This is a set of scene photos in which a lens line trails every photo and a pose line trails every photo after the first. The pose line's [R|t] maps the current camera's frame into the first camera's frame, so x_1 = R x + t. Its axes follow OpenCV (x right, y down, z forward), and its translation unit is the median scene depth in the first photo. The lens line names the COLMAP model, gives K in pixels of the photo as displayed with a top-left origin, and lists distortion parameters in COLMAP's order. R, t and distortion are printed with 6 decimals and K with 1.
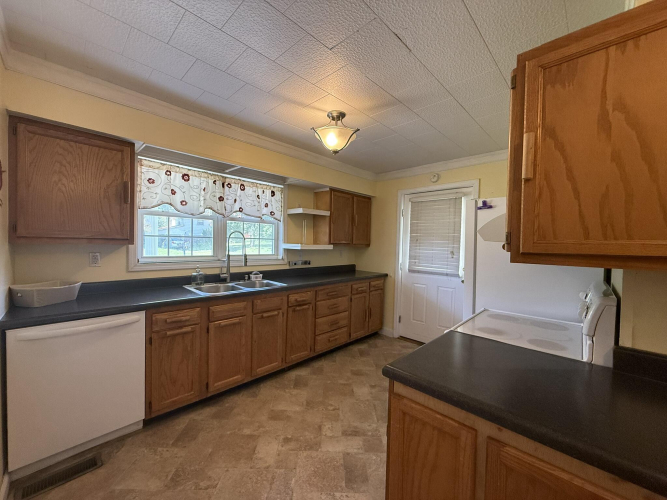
lens RADIAL K [[266.6, 0, 331.4], [0, 266.6, 249.8], [0, 0, 1]] dist [0.000149, 0.000155]
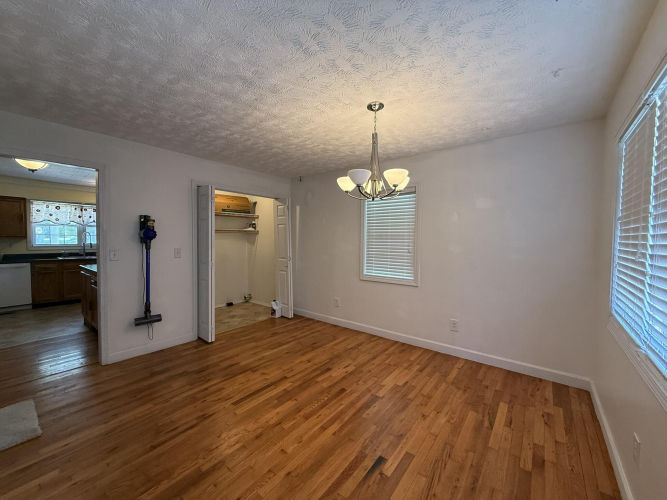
lens RADIAL K [[266.6, 0, 331.4], [0, 266.6, 249.8], [0, 0, 1]] dist [0.000149, 0.000155]
pose [[0.994879, -0.017456, 0.099554, 1.318899], [0.015634, 0.999696, 0.019053, 0.059035], [-0.099856, -0.017399, 0.994850, -1.267988]]
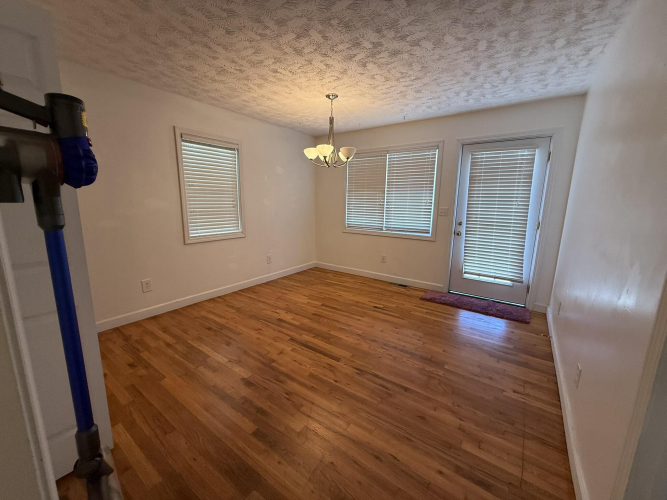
lens RADIAL K [[266.6, 0, 331.4], [0, 266.6, 249.8], [0, 0, 1]] dist [0.000149, 0.000155]
pose [[-0.147876, -0.204603, 0.967610, 0.411897], [0.006868, 0.978131, 0.207878, 0.035748], [-0.988982, 0.037385, -0.143237, -0.350775]]
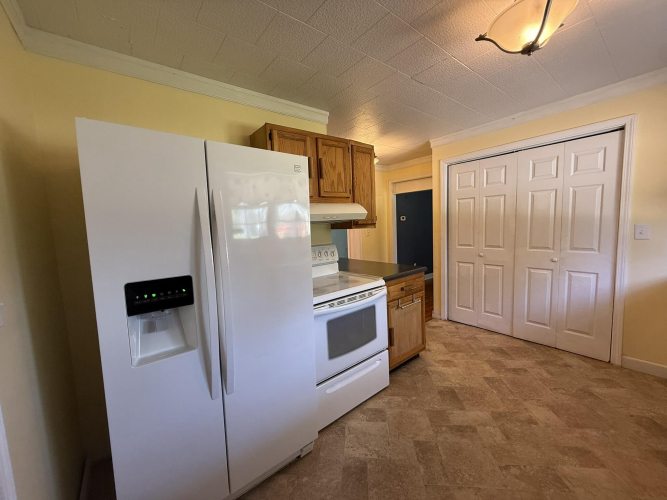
lens RADIAL K [[263.1, 0, 333.5], [0, 263.1, 250.0], [0, 0, 1]] dist [0.001431, 0.000299]
pose [[-0.992396, 0.011997, 0.122499, 0.273373], [0.027310, 0.991894, 0.124101, -0.024285], [-0.120017, 0.126502, -0.984679, 1.264018]]
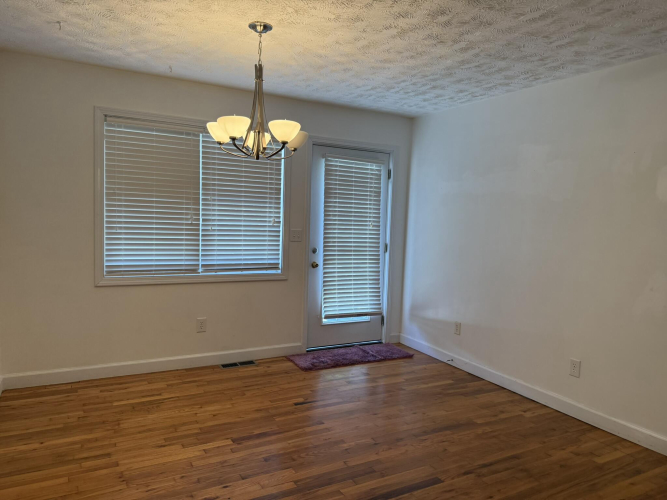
lens RADIAL K [[469.5, 0, 333.6], [0, 469.5, 254.0], [0, 0, 1]] dist [0.091226, -0.120760]
pose [[-0.955312, -0.078224, 0.285061, 1.073994], [-0.049506, 0.993069, 0.106602, 0.016532], [-0.291424, 0.087726, -0.952563, 0.392972]]
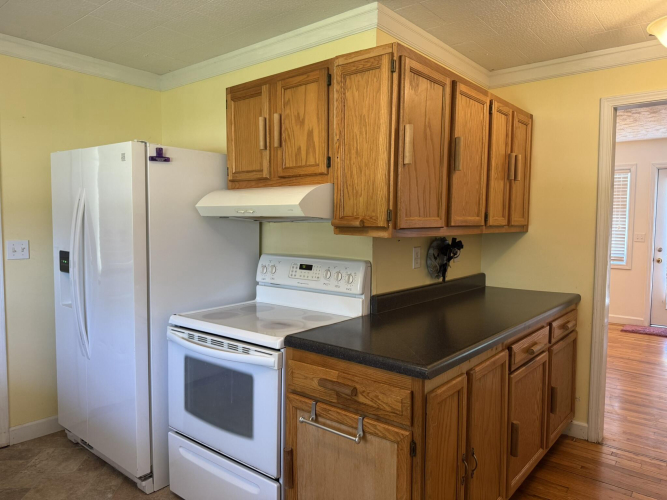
lens RADIAL K [[469.5, 0, 333.6], [0, 469.5, 254.0], [0, 0, 1]] dist [0.091226, -0.120760]
pose [[-0.083173, -0.093545, 0.992135, -0.432235], [0.015030, 0.995353, 0.095109, -0.025791], [-0.996422, 0.022822, -0.081380, 0.495302]]
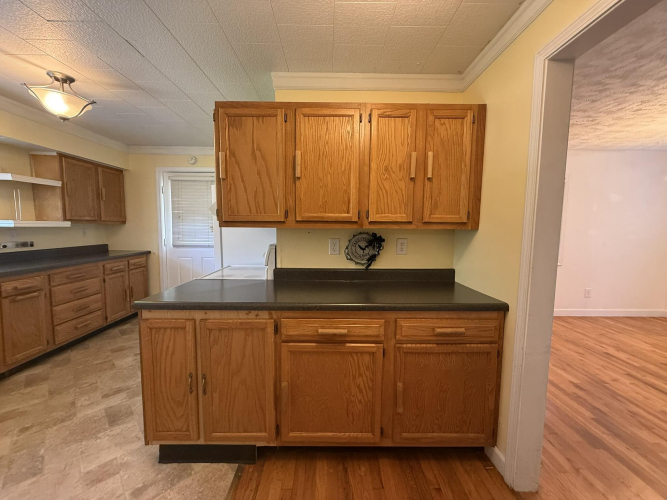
lens RADIAL K [[266.6, 0, 331.4], [0, 266.6, 249.8], [0, 0, 1]] dist [0.000149, 0.000155]
pose [[0.710087, -0.077302, 0.699857, -0.007008], [0.023248, 0.995987, 0.086423, 0.021816], [-0.703730, -0.045098, 0.709035, -0.251729]]
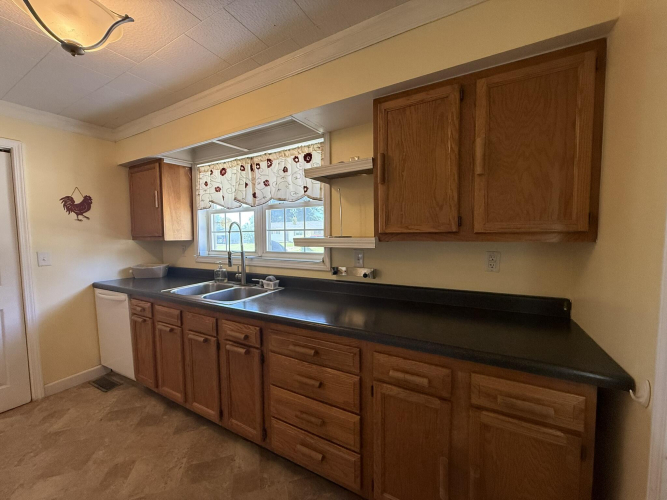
lens RADIAL K [[265.2, 0, 330.5], [0, 265.2, 248.6], [0, 0, 1]] dist [-0.000851, -0.000405]
pose [[0.260963, 0.030643, -0.964862, 0.472182], [-0.004854, 0.999525, 0.030431, -0.015402], [0.965337, -0.003258, 0.260988, 1.020631]]
